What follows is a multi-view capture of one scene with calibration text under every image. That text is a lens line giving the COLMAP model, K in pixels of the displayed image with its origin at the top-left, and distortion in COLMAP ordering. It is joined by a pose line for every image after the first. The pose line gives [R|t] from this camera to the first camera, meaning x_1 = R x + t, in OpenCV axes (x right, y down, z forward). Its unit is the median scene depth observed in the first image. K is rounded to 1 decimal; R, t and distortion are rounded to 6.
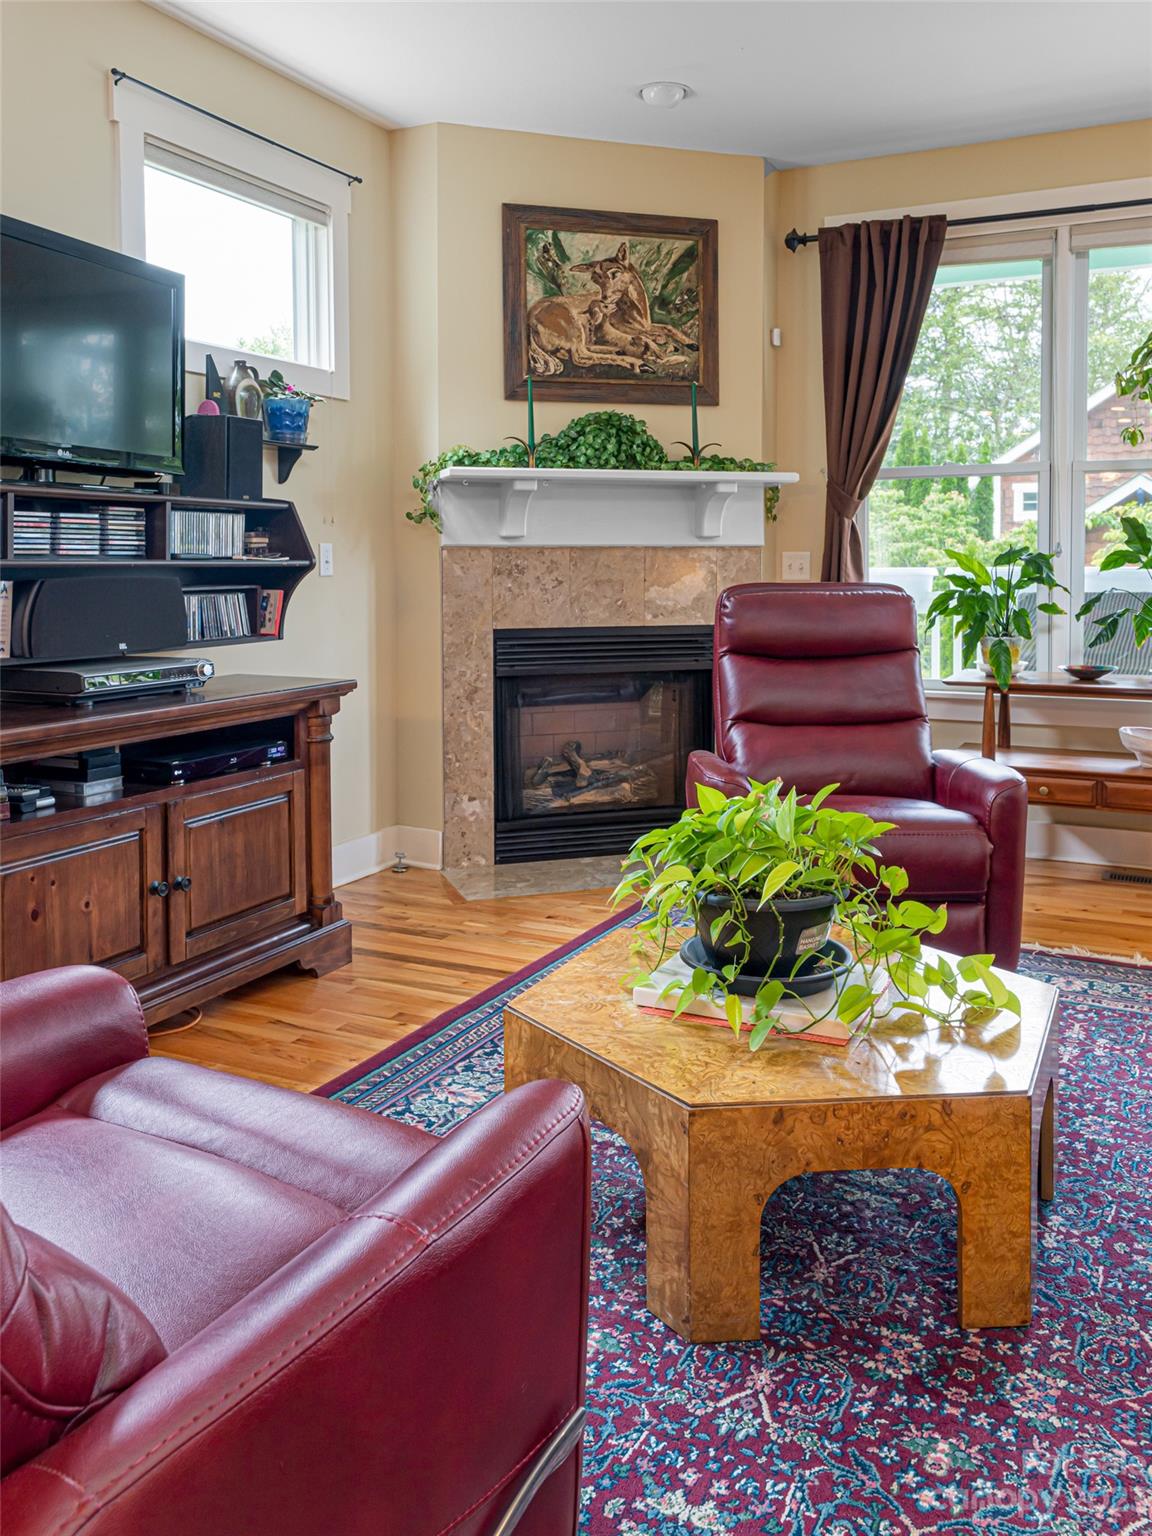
lens RADIAL K [[1179.7, 0, 602.2], [0, 1179.7, 609.1], [0, 0, 1]] dist [-0.001753, 0.004619]
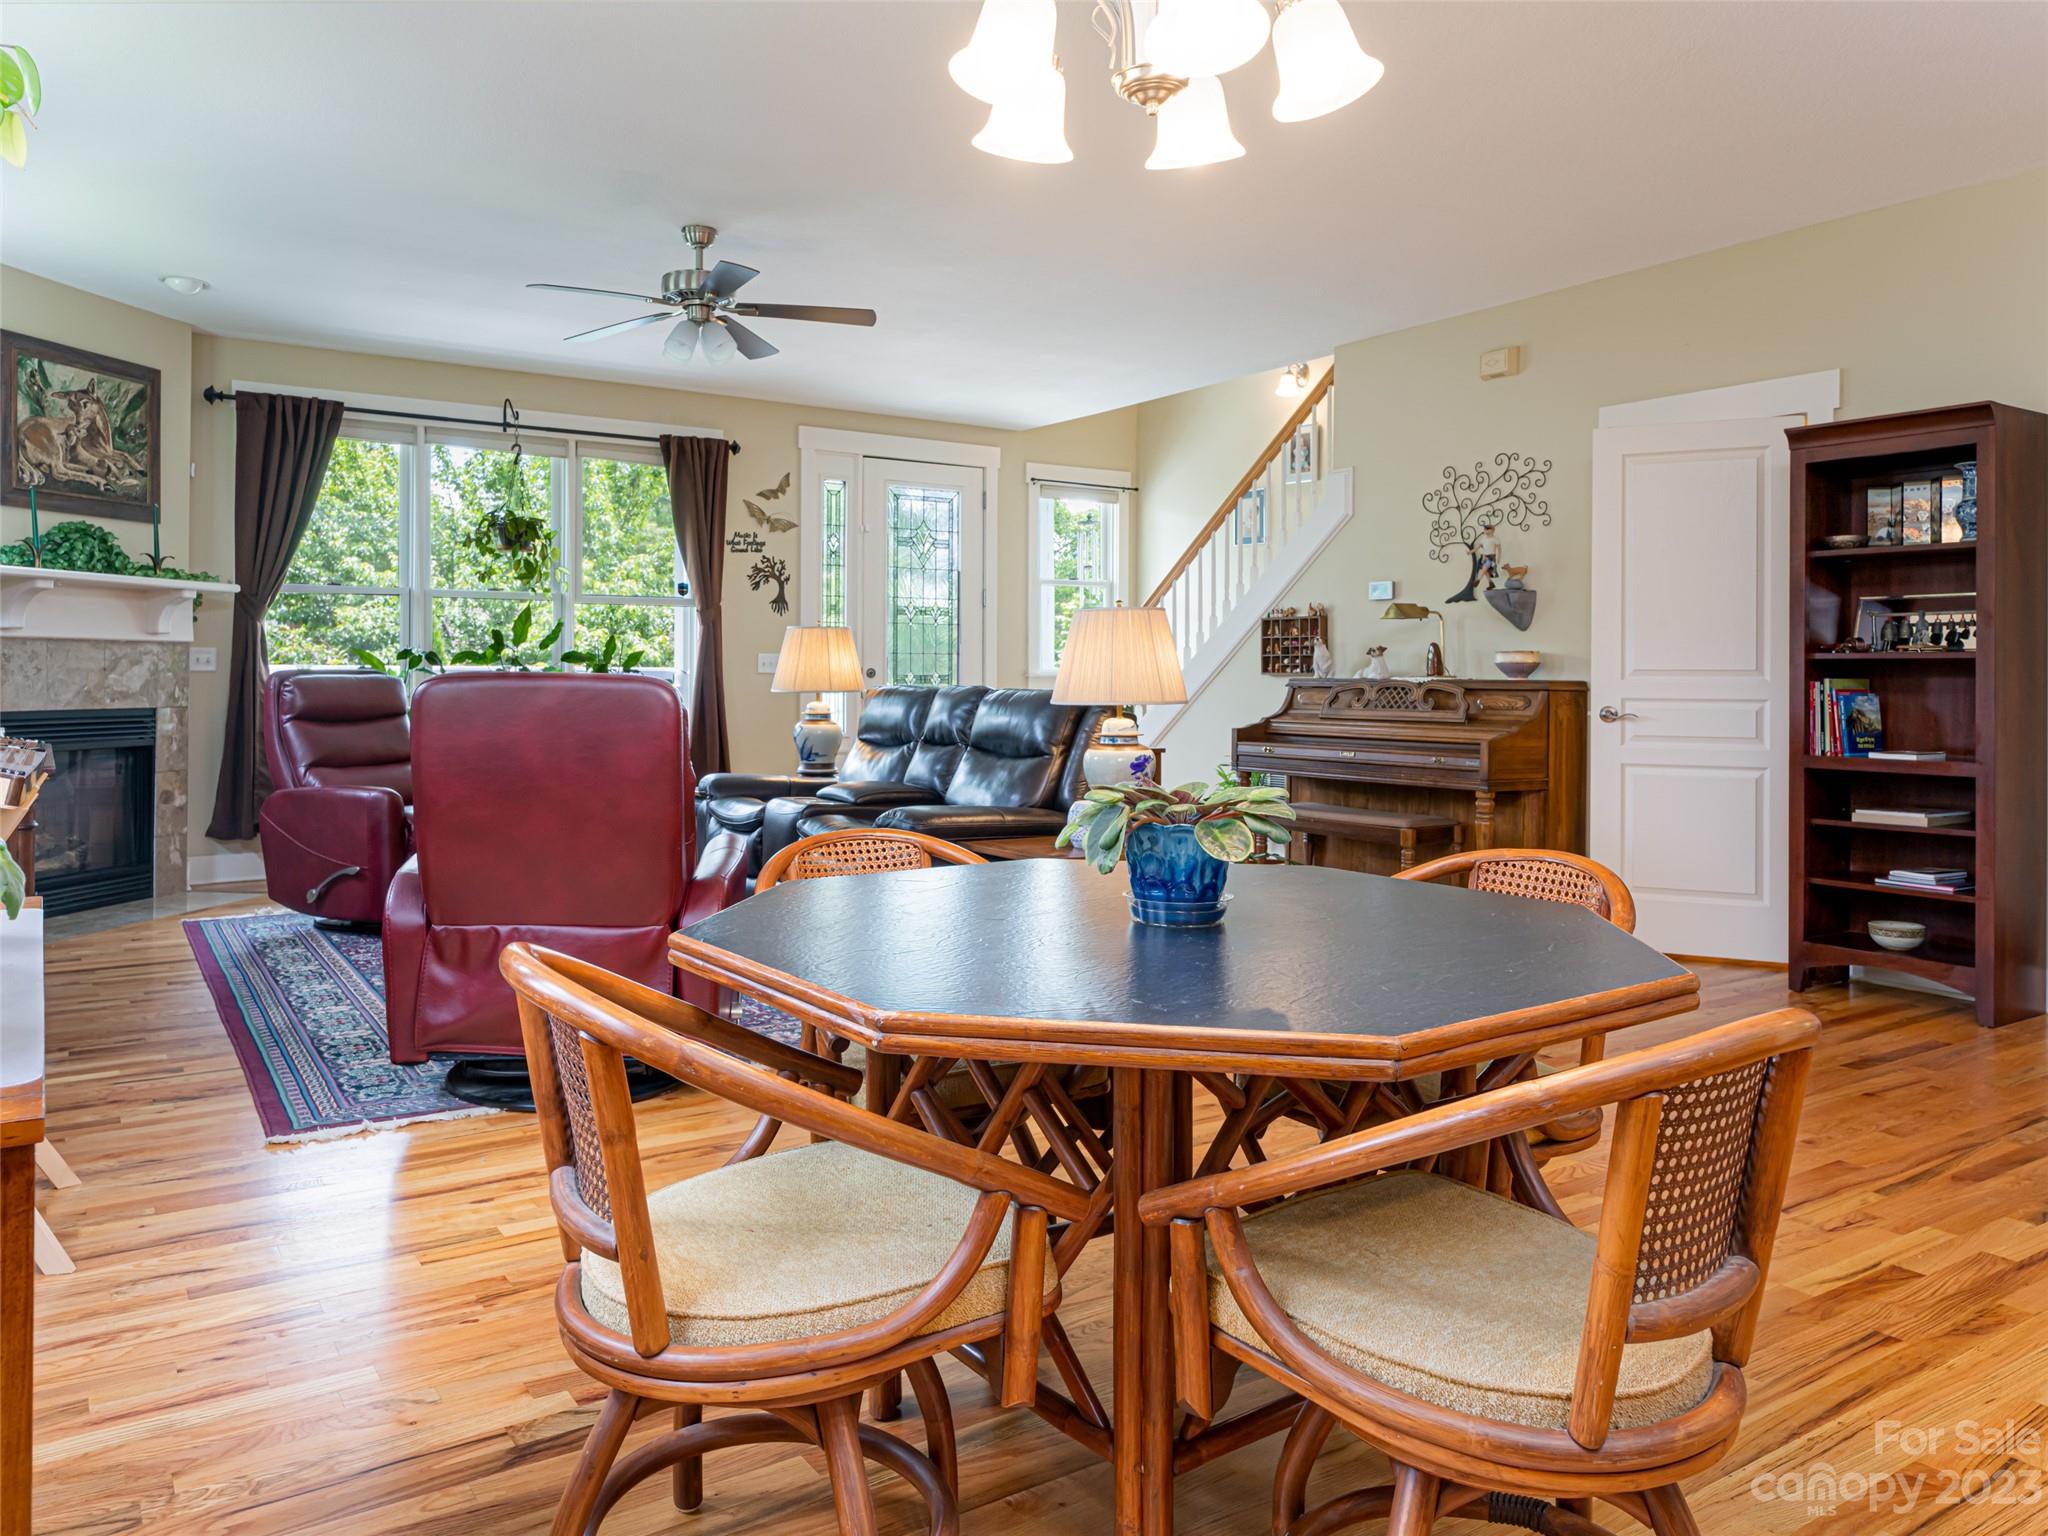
lens RADIAL K [[1342.0, 0, 907.5], [0, 1342.0, 666.2], [0, 0, 1]] dist [-0.004254, -0.000775]
pose [[0.540790, 0.009367, 0.841106, -0.666359], [0.029049, 0.999134, -0.029804, 0.035786], [-0.840656, 0.040550, 0.540049, -0.381214]]
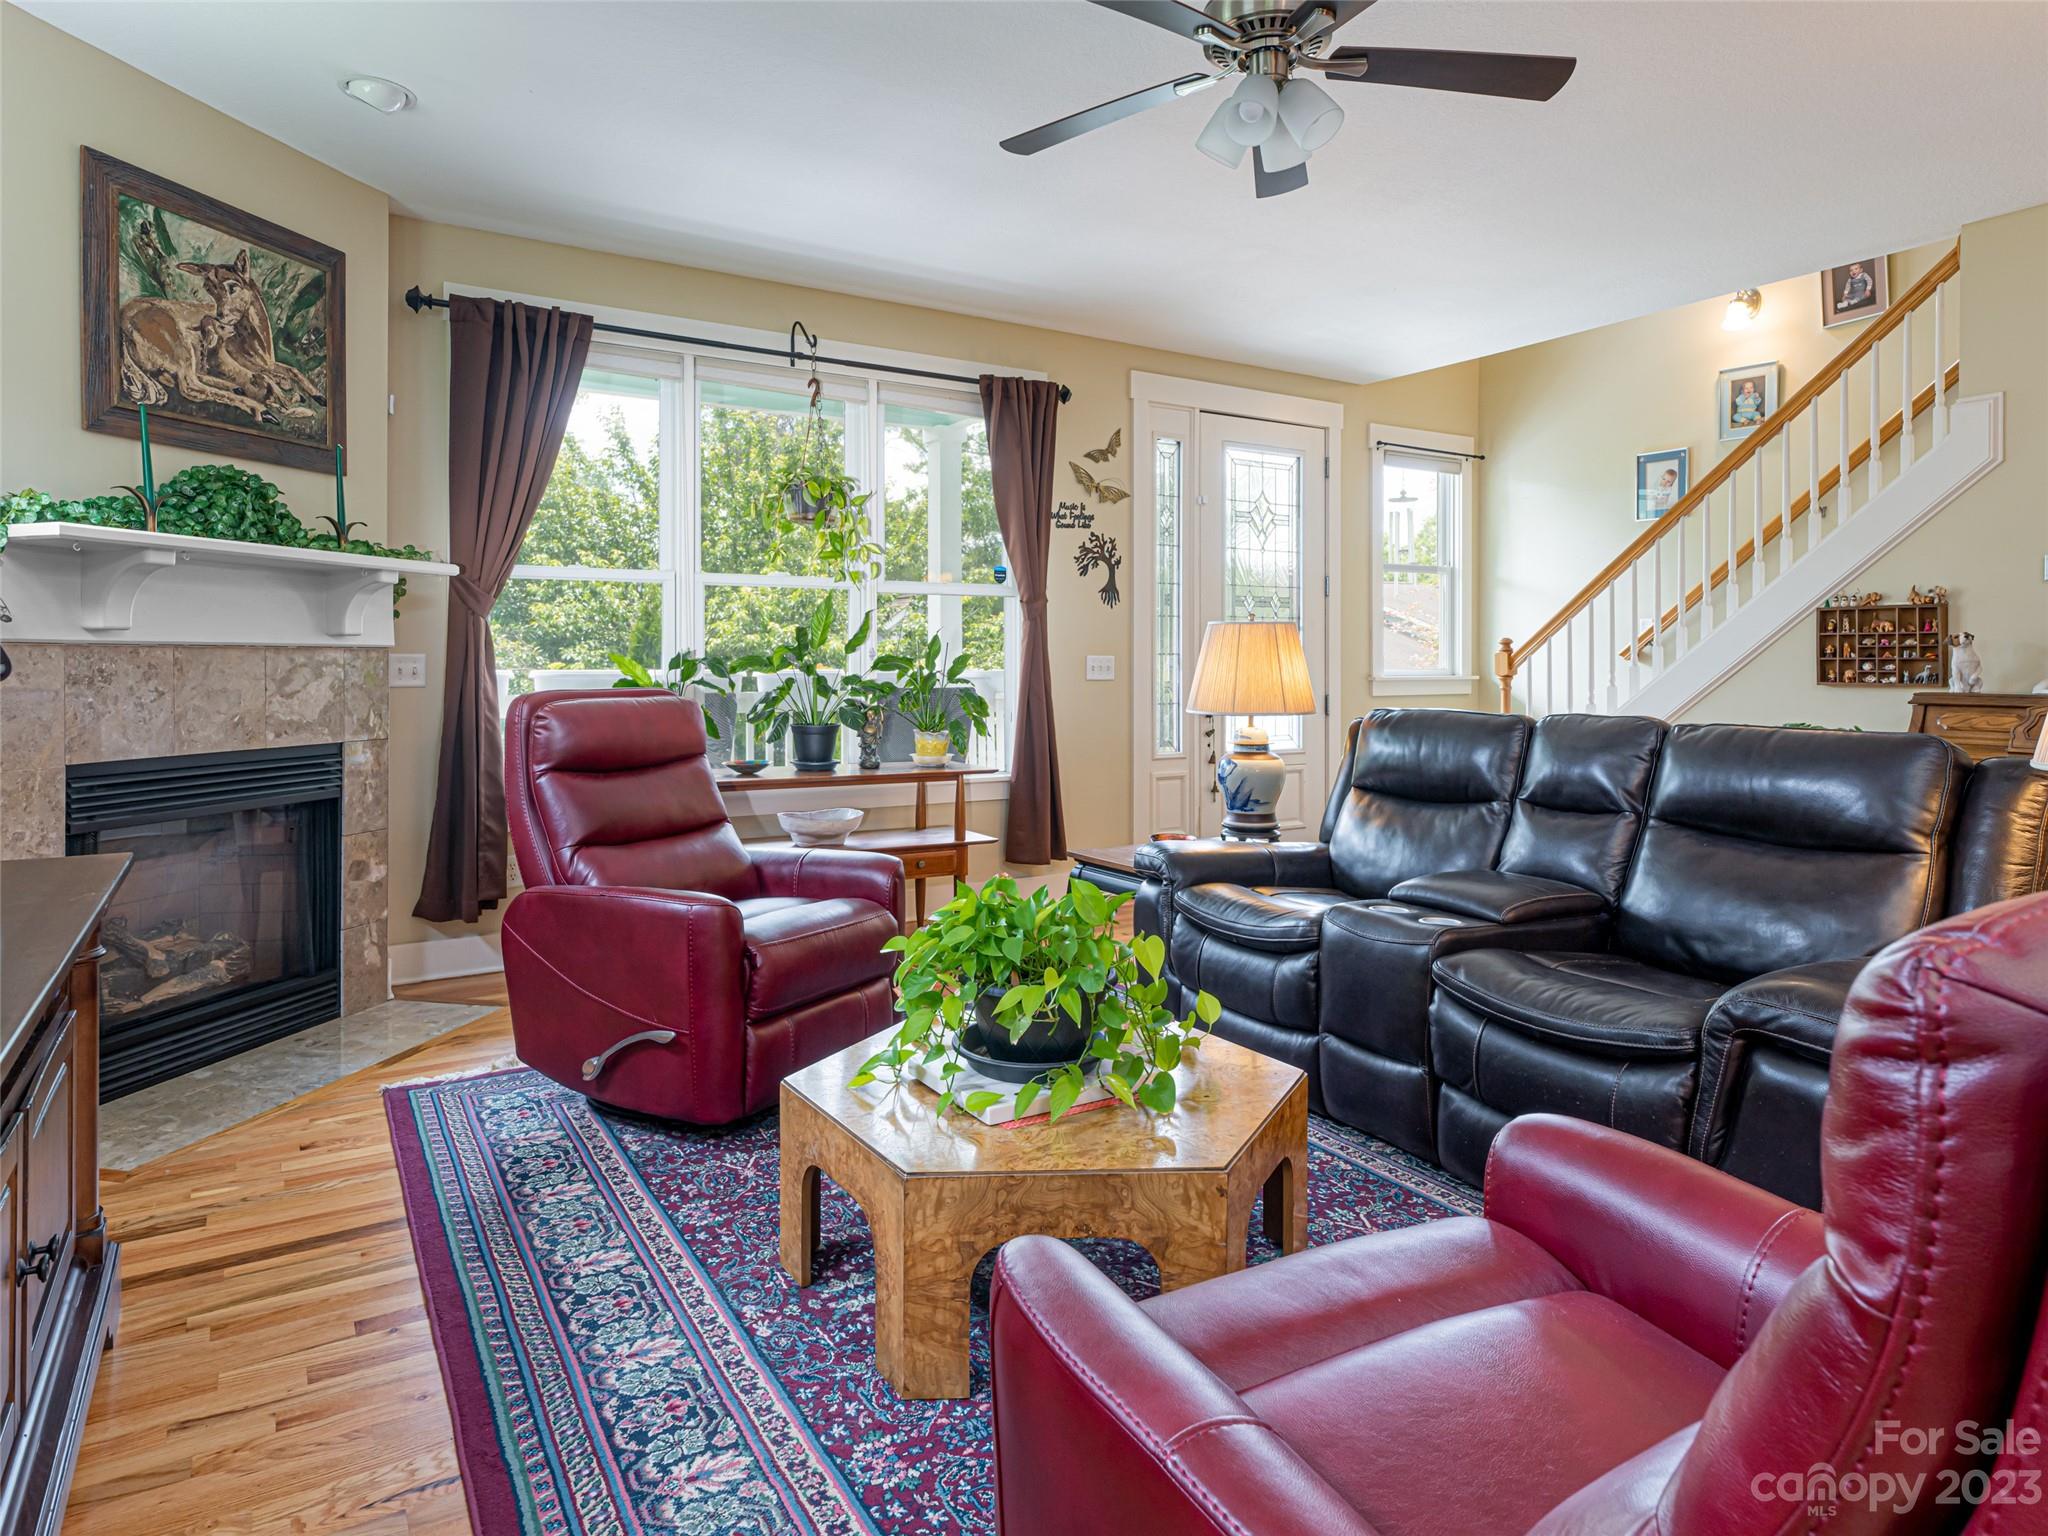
lens RADIAL K [[1167.0, 0, 943.2], [0, 1167.0, 666.7], [0, 0, 1]] dist [0.000713, -0.001241]
pose [[0.578888, -0.000128, 0.815407, -0.343393], [0.030213, 0.999317, -0.021293, -0.009867], [-0.814847, 0.036963, 0.578497, 0.203714]]
